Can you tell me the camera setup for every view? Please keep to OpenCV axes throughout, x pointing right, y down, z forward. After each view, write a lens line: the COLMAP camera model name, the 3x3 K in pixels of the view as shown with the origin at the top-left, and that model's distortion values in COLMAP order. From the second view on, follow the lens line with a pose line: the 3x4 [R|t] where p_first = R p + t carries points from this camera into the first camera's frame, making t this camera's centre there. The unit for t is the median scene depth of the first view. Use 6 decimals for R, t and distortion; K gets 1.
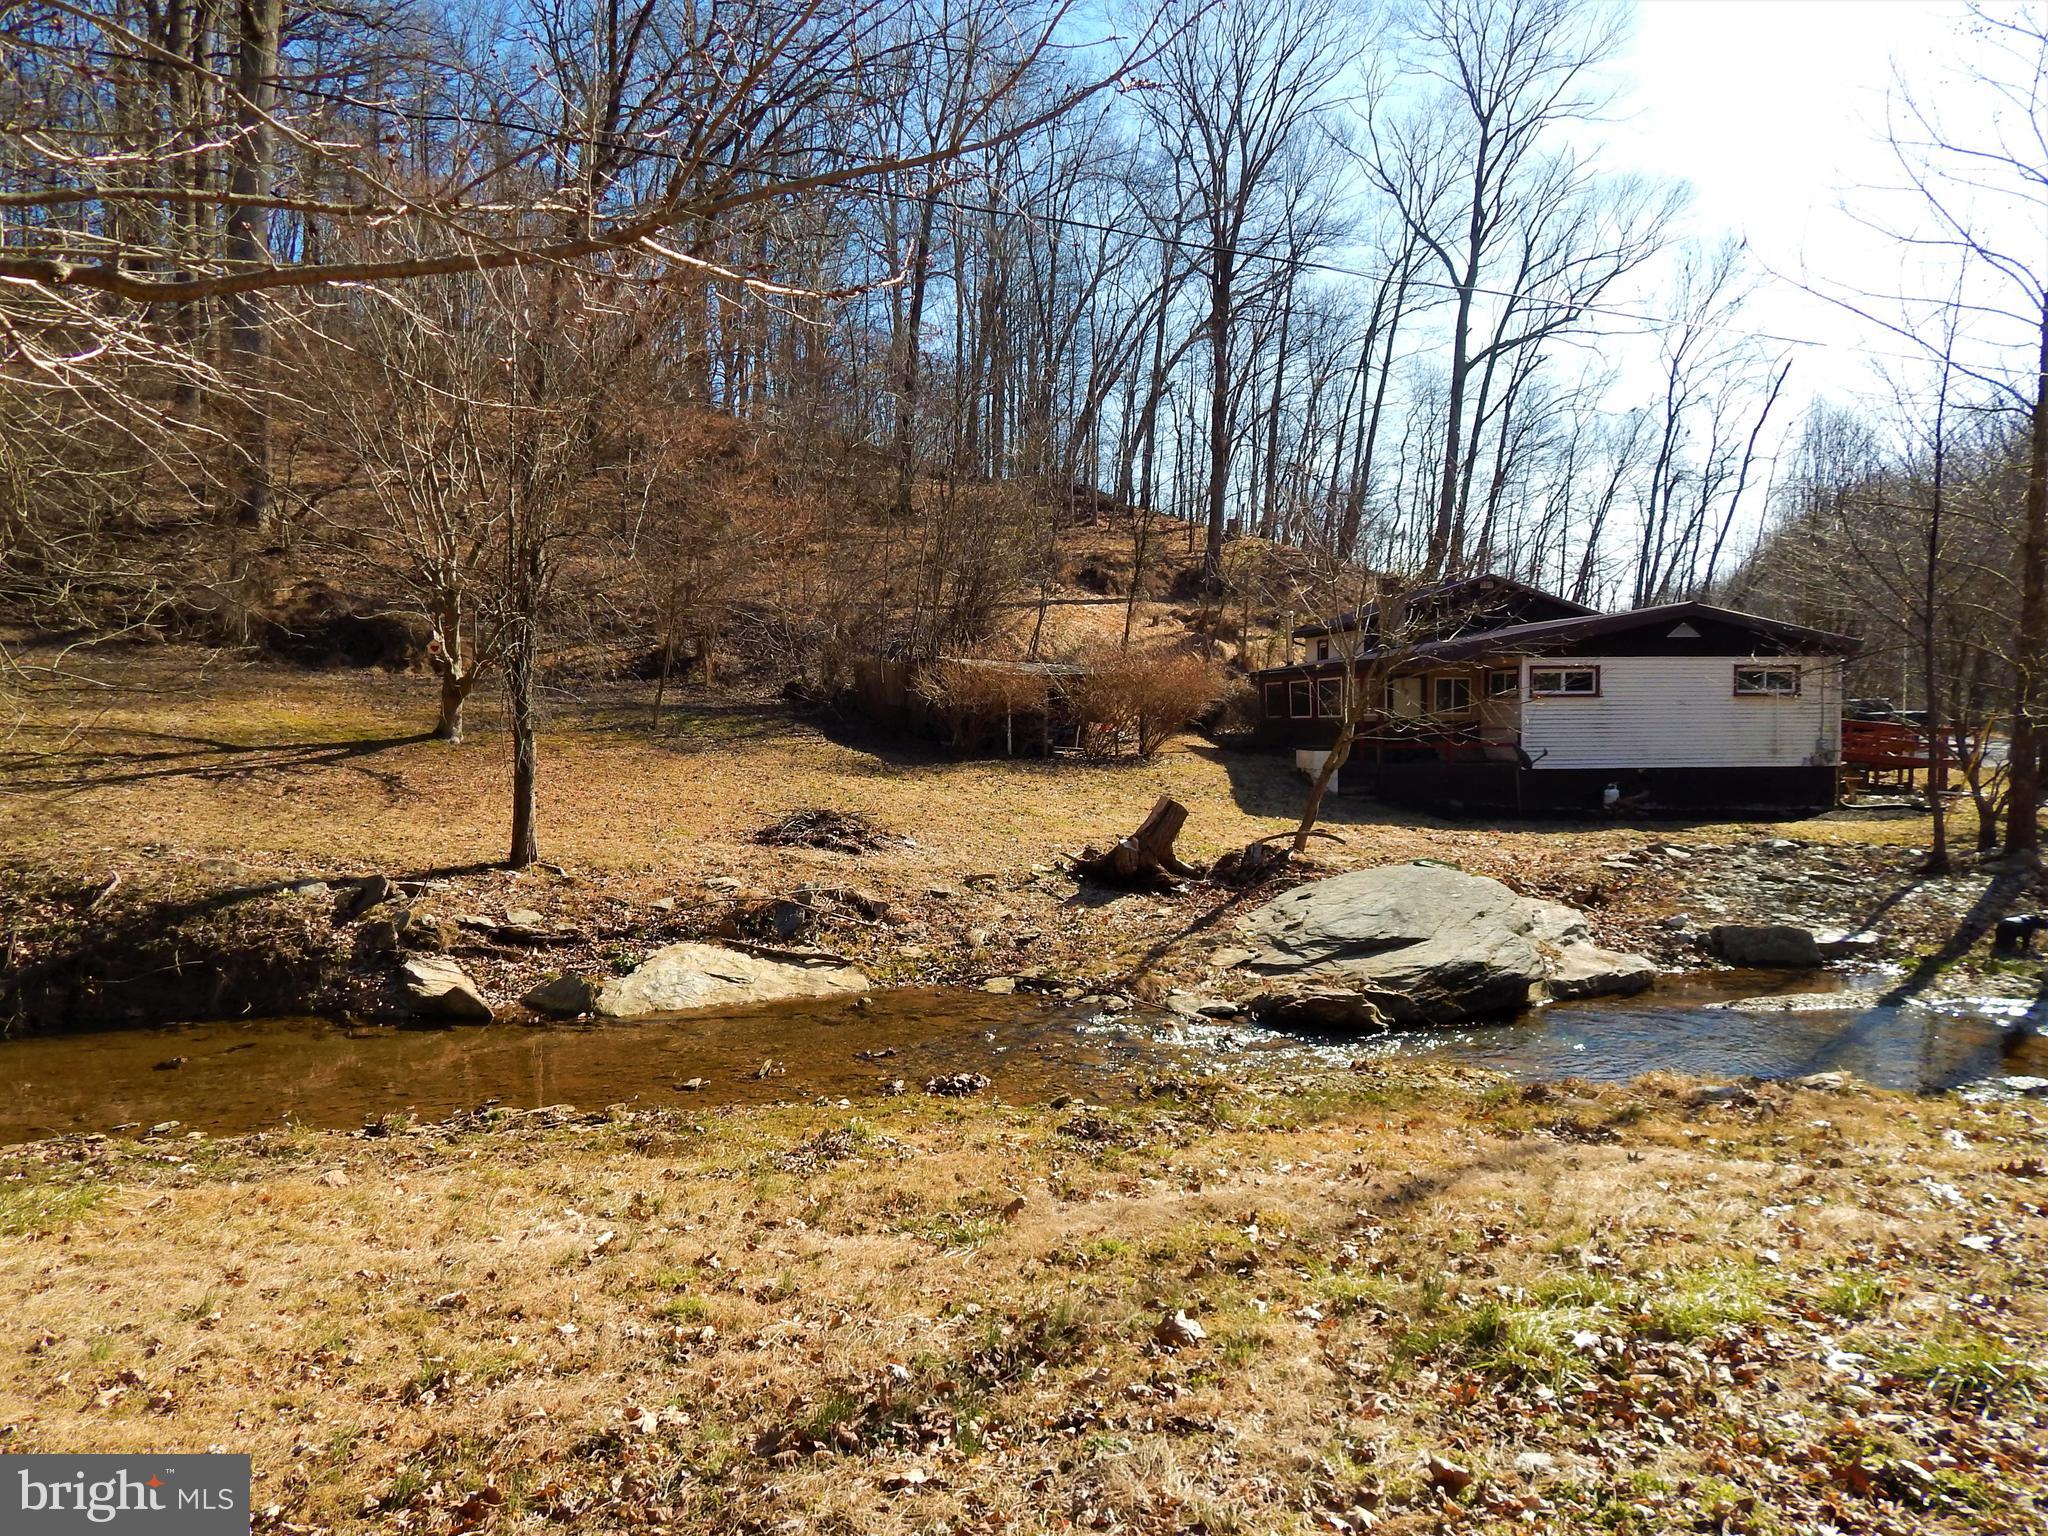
lens RADIAL K [[1363.6, 0, 1029.7], [0, 1363.6, 761.0], [0, 0, 1]] dist [-0.001456, -0.011580]
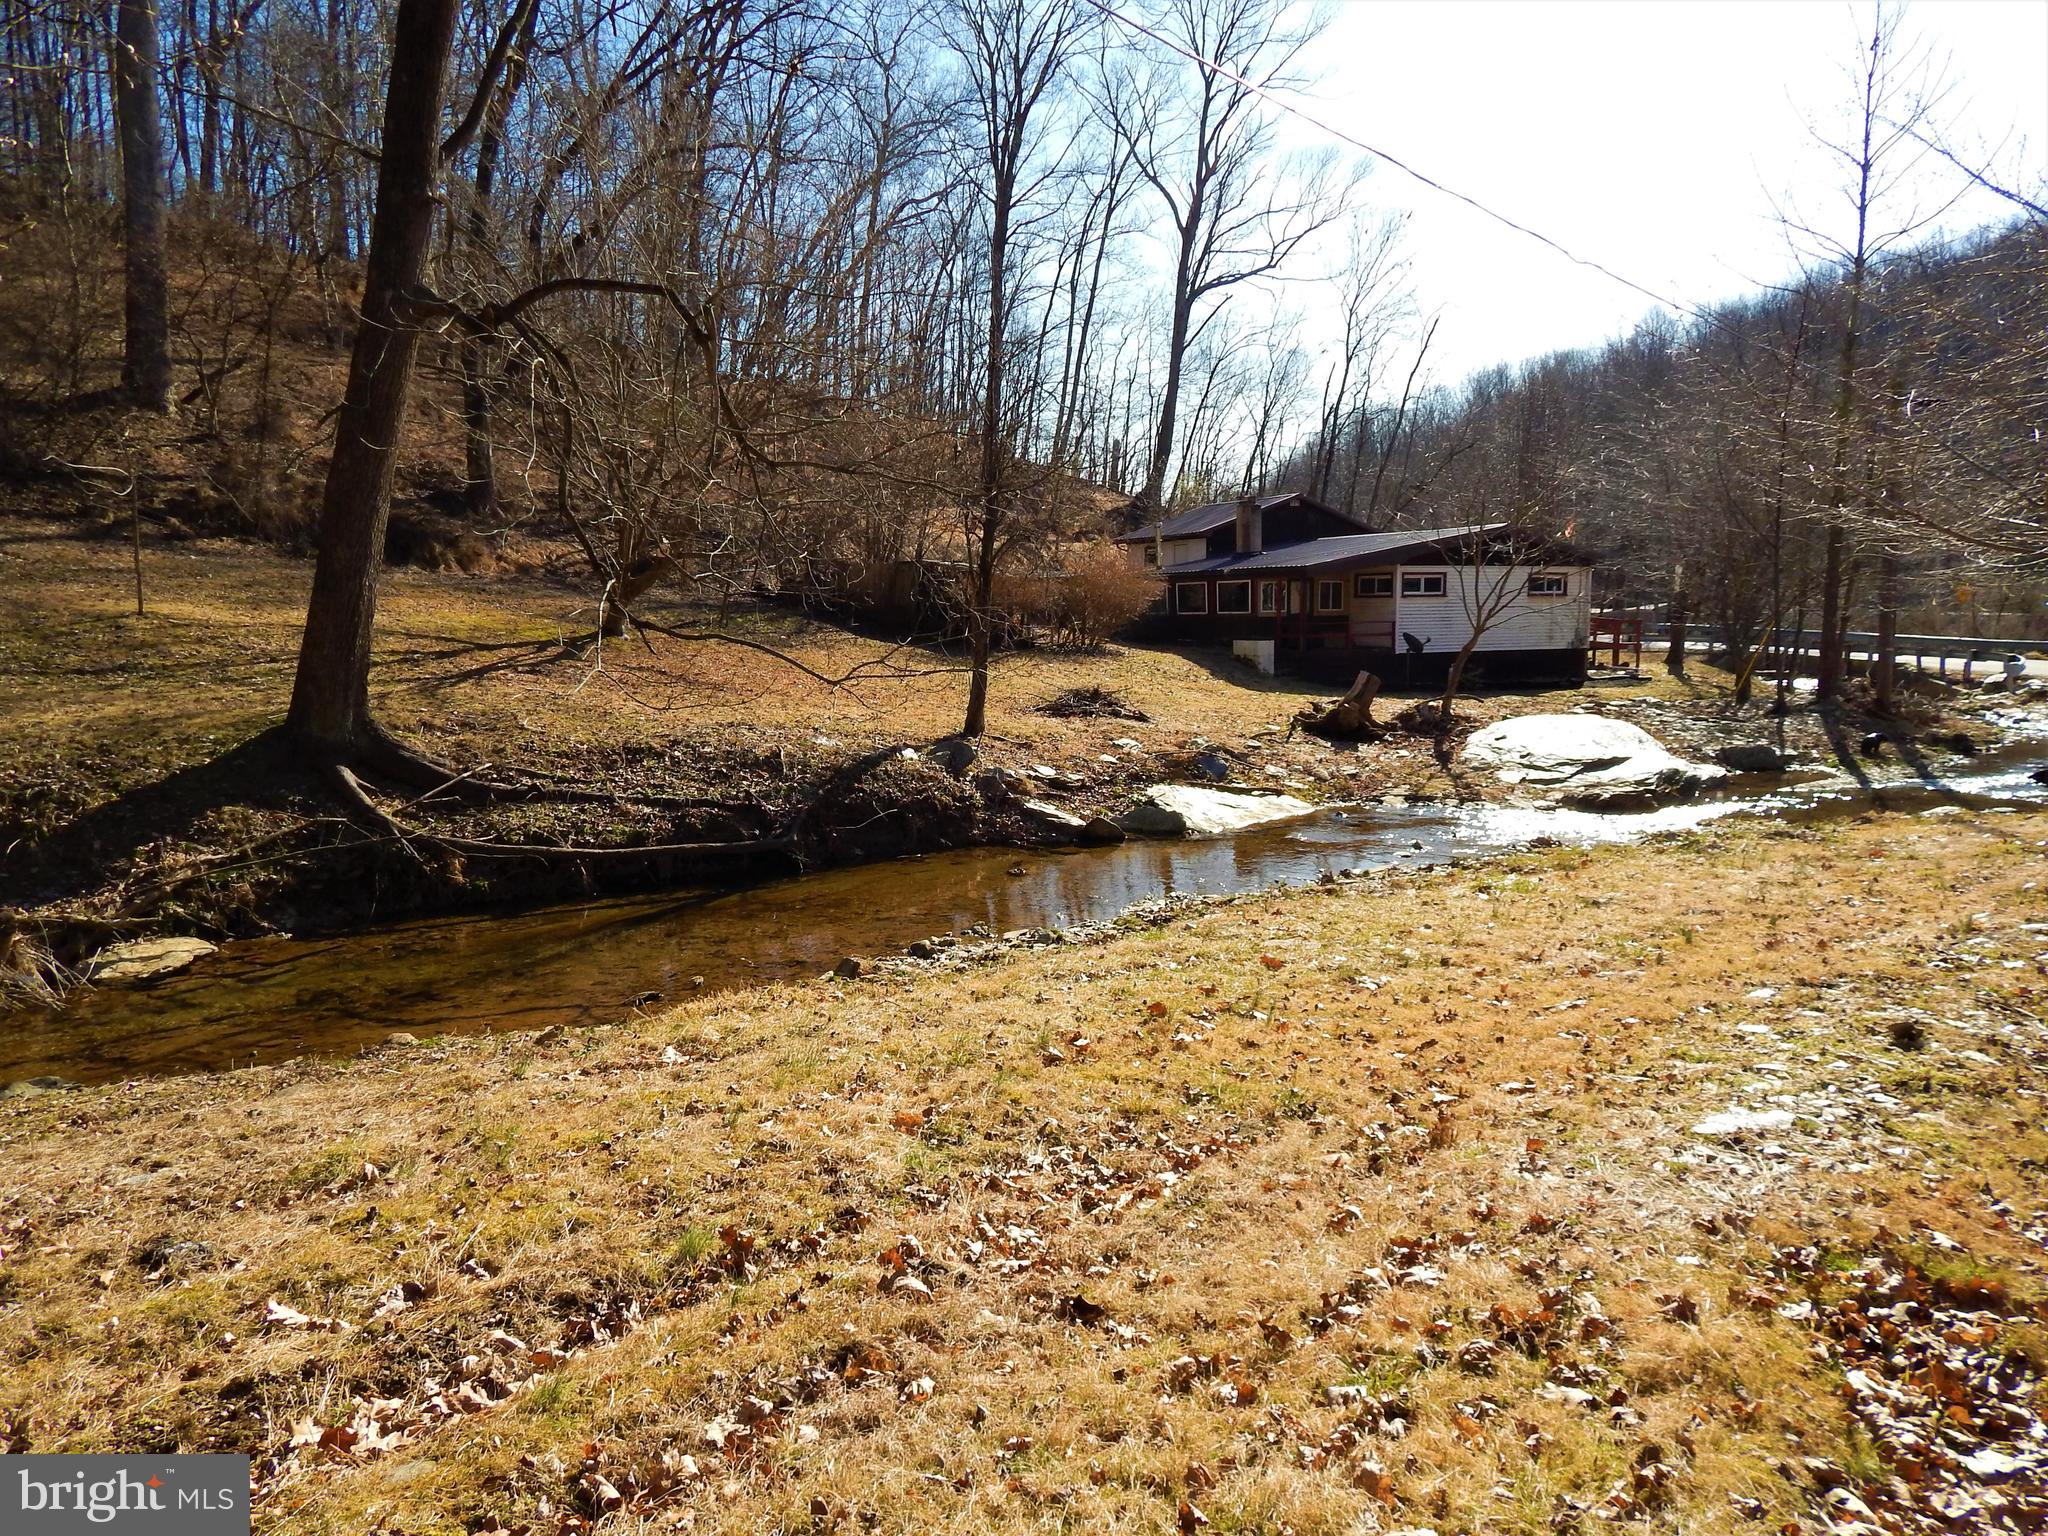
lens RADIAL K [[1363.6, 0, 1029.7], [0, 1363.6, 761.0], [0, 0, 1]] dist [-0.001456, -0.011580]
pose [[0.945545, -0.040749, 0.322932, -0.380350], [0.017091, 0.996979, 0.075762, 0.003565], [-0.325044, -0.066117, 0.943385, -0.099760]]
